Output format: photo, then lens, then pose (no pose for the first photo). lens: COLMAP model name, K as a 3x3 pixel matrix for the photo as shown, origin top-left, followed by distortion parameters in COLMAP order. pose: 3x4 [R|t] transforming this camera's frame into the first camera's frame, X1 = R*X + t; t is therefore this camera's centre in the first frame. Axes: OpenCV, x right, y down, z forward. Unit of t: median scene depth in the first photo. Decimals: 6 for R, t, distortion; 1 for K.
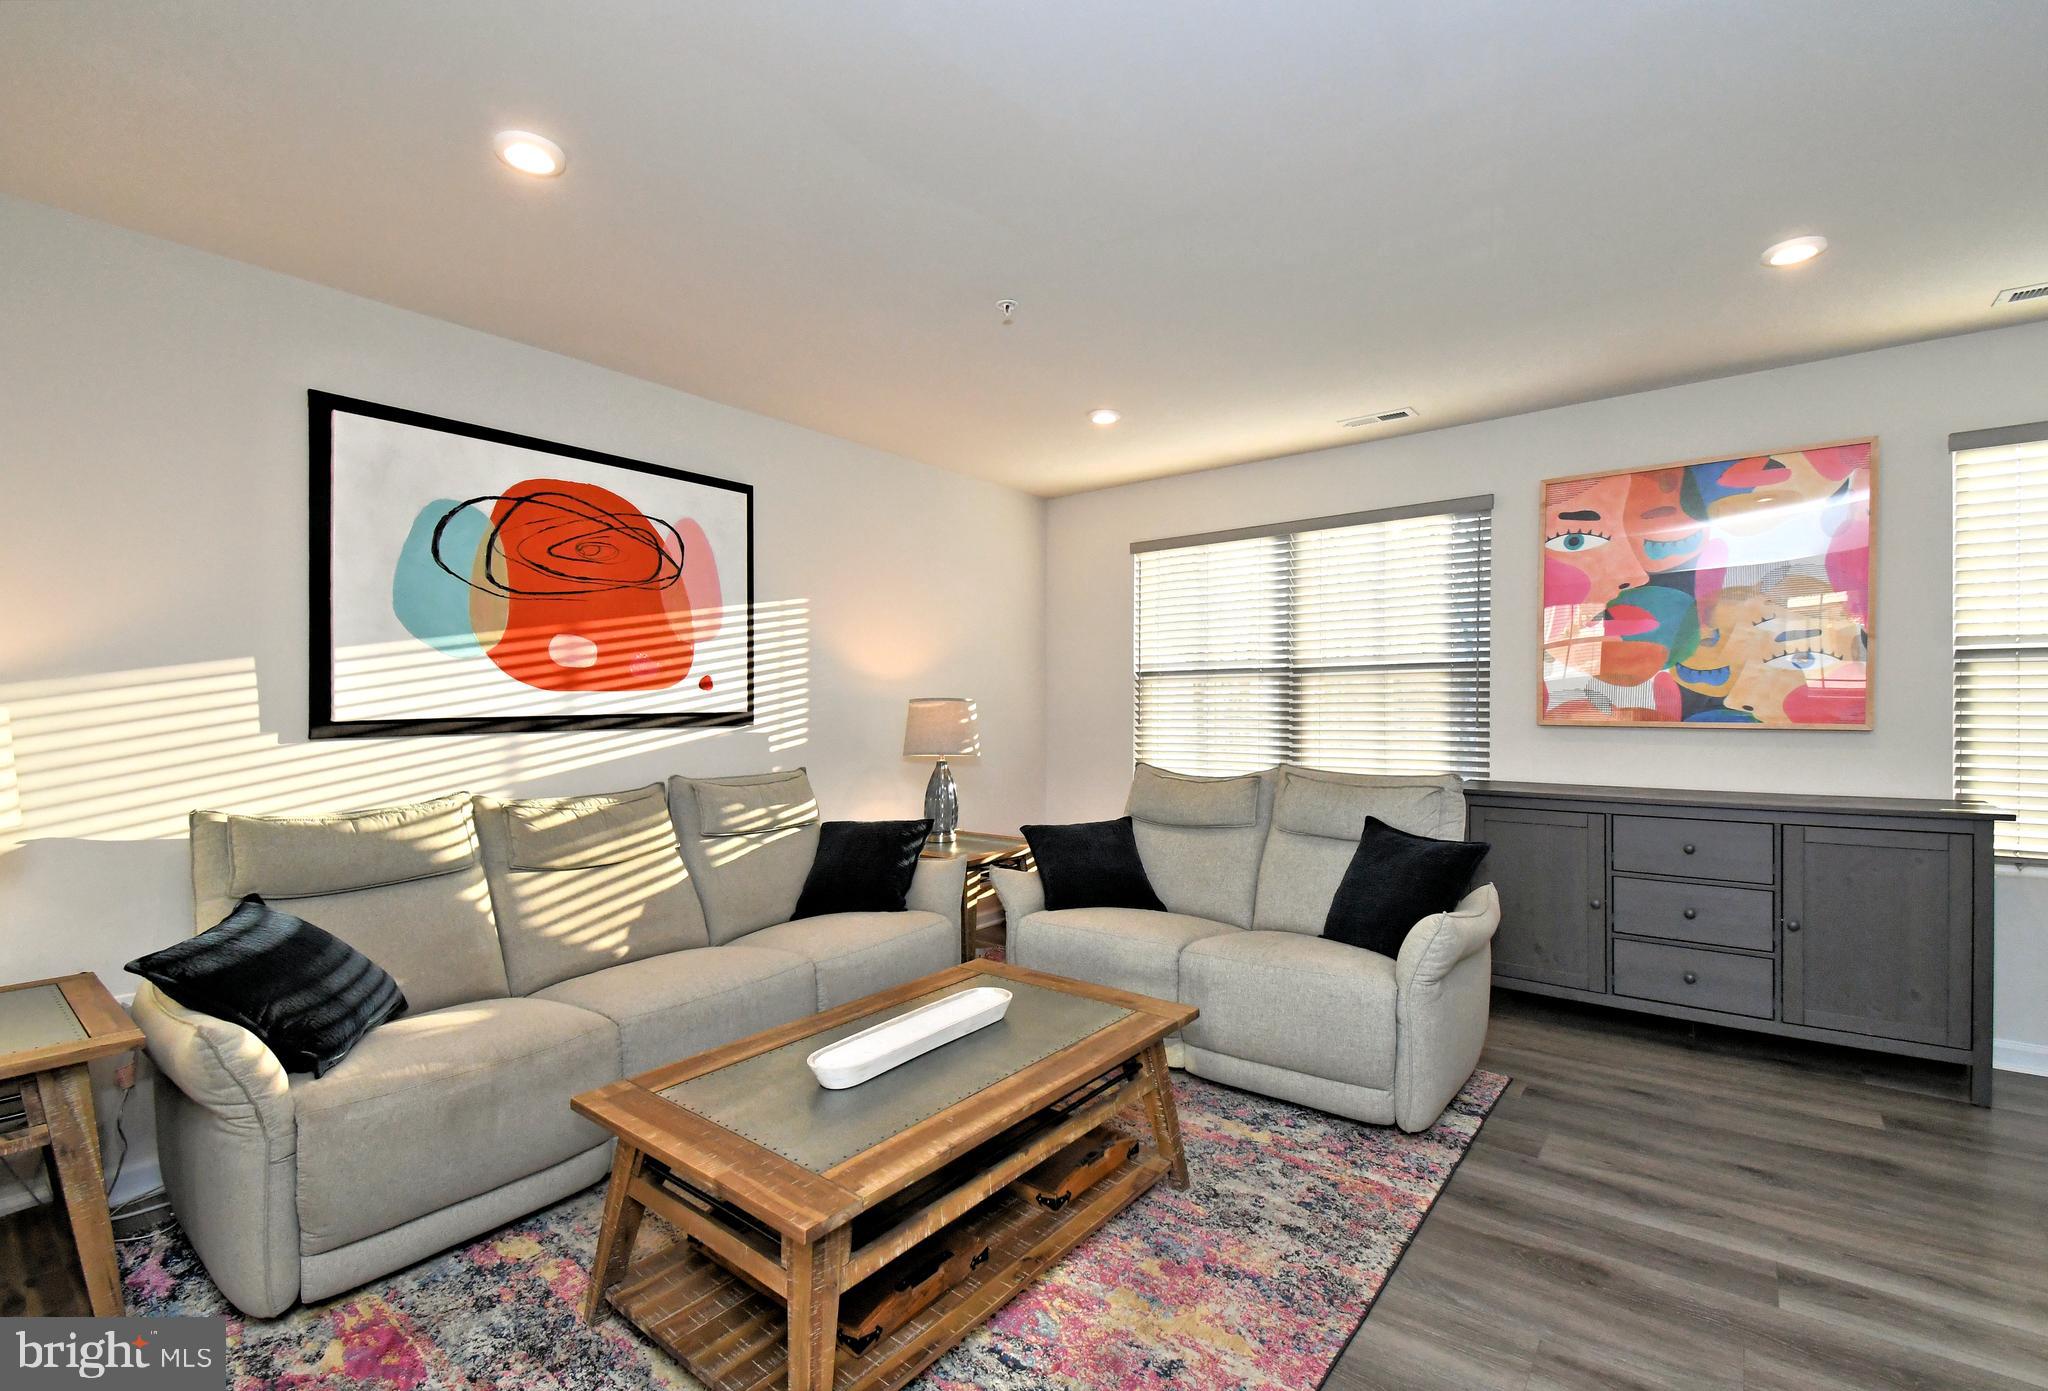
lens RADIAL K [[898.4, 0, 1033.4], [0, 898.4, 706.1], [0, 0, 1]] dist [0.019041, -0.000434]
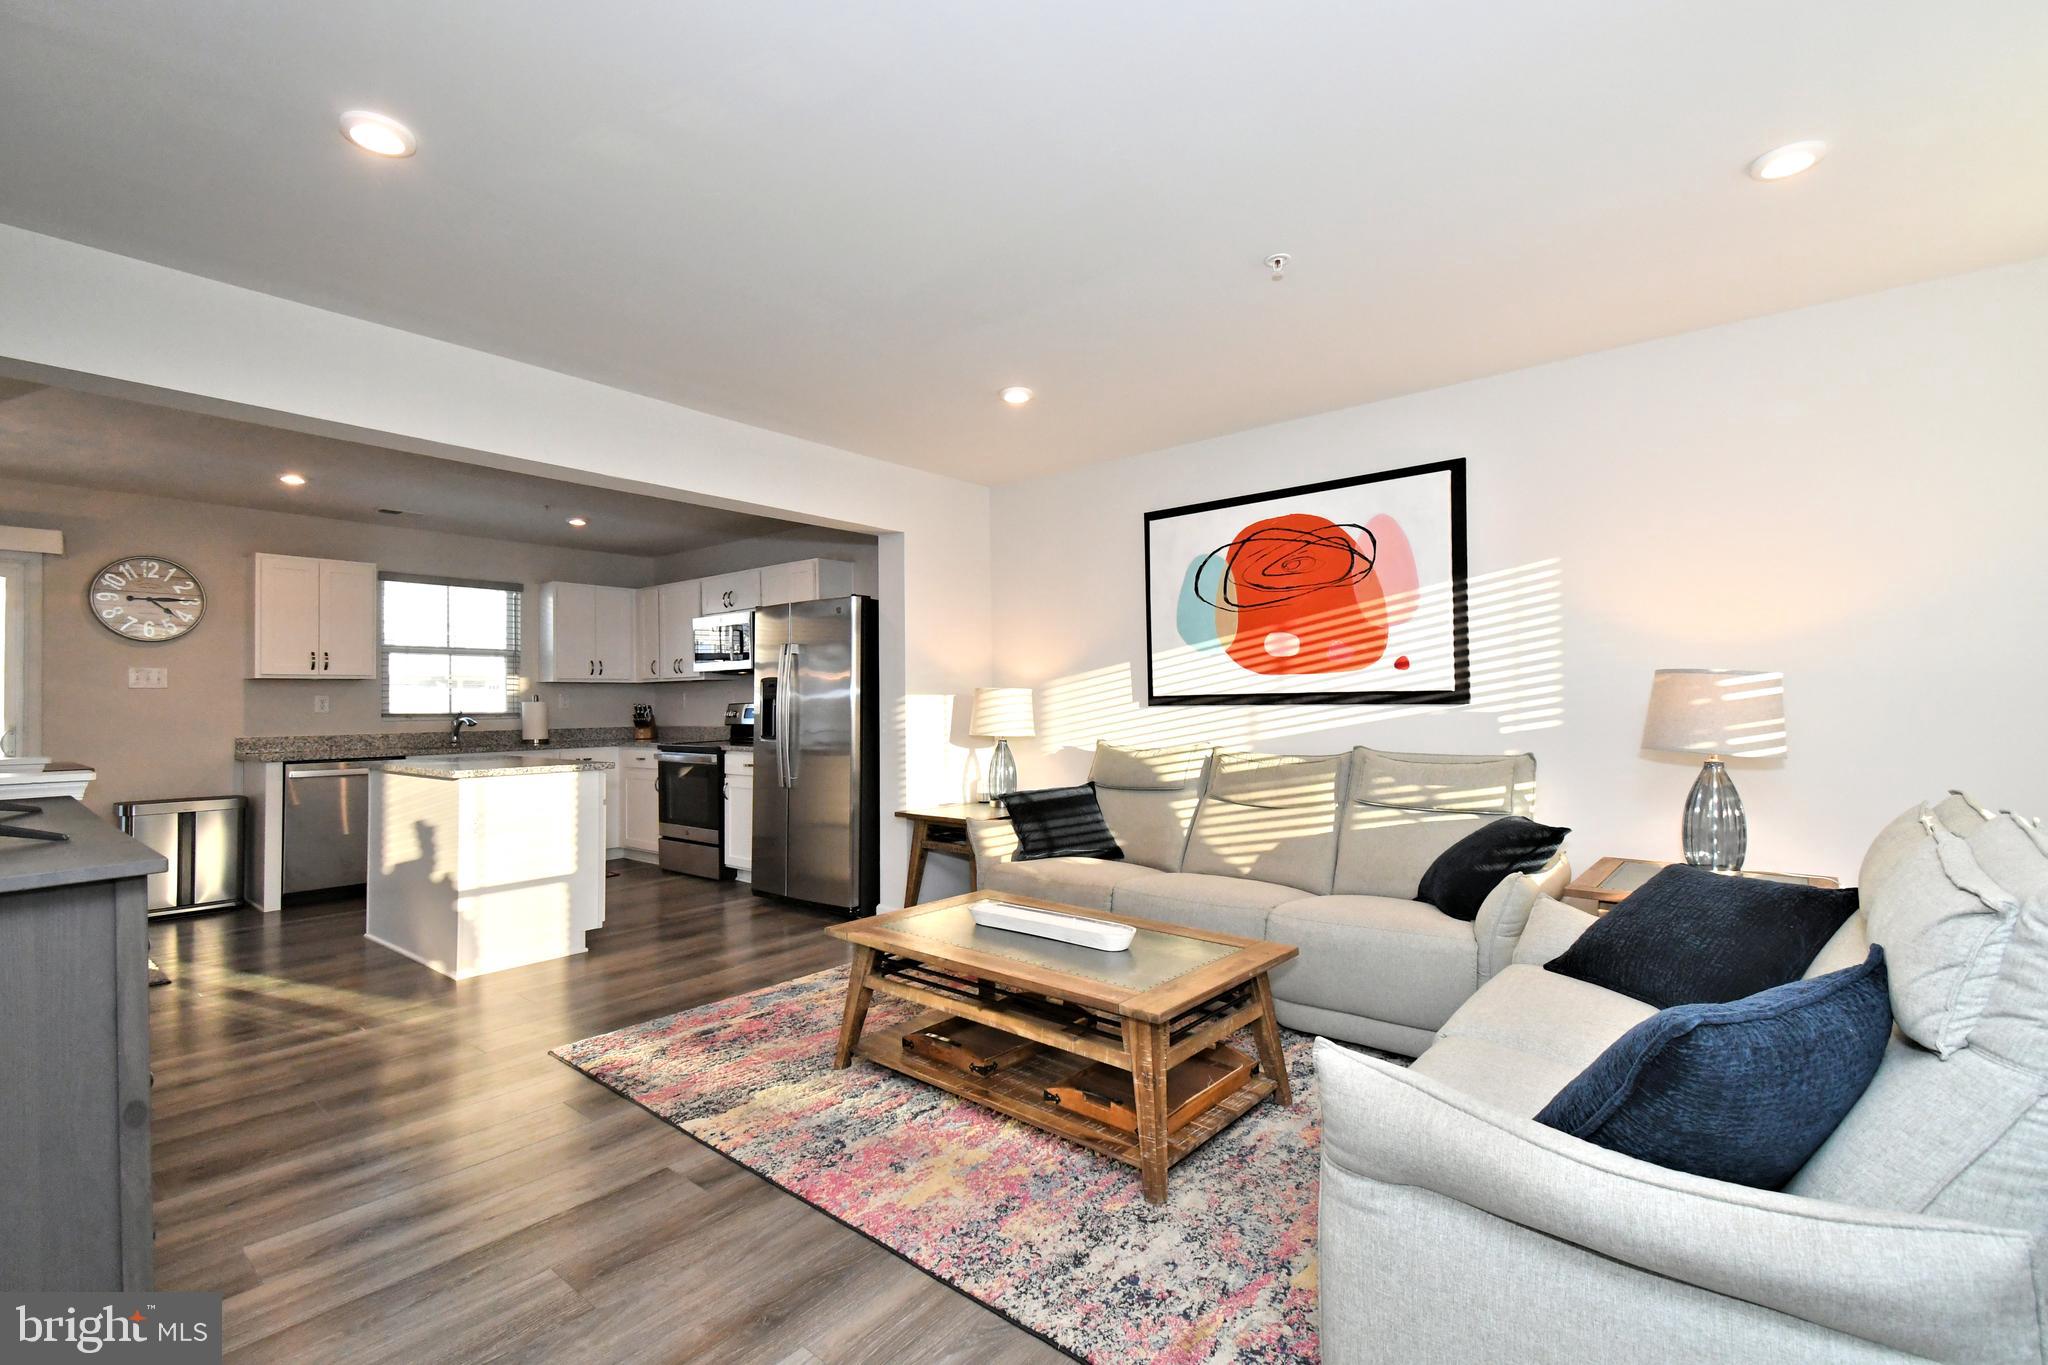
lens RADIAL K [[905.7, 0, 1033.3], [0, 905.7, 682.7], [0, 0, 1]] dist [0.040530, 0.000026]
pose [[-0.026039, -0.012201, -0.999586, 0.751683], [0.005036, 0.999911, -0.012336, 0.009022], [0.999648, -0.005355, -0.025975, 0.609823]]
